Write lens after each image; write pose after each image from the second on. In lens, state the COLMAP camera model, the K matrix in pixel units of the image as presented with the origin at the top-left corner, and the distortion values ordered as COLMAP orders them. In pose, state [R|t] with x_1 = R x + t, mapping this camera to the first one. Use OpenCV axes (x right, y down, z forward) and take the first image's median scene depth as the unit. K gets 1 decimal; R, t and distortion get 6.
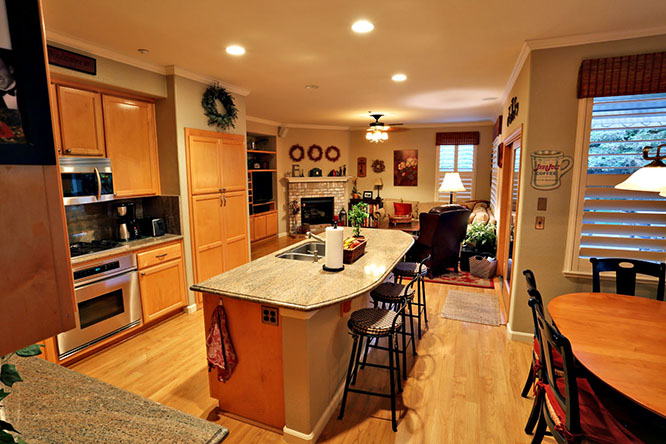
lens RADIAL K [[346.0, 0, 334.3], [0, 346.0, 221.0], [0, 0, 1]] dist [-0.031359, 0.002321]
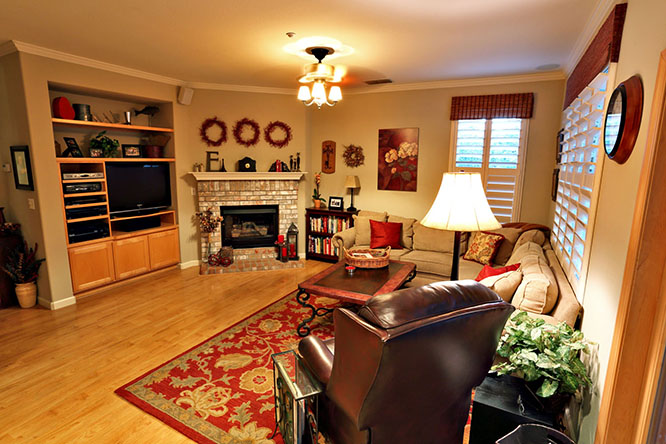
lens RADIAL K [[346.0, 0, 327.7], [0, 346.0, 221.4], [0, 0, 1]] dist [-0.031359, 0.002321]
pose [[0.993601, 0.037578, -0.106513, 0.160225], [-0.034673, 0.998978, 0.028990, -0.063996], [0.107493, -0.025111, 0.993889, 0.416272]]
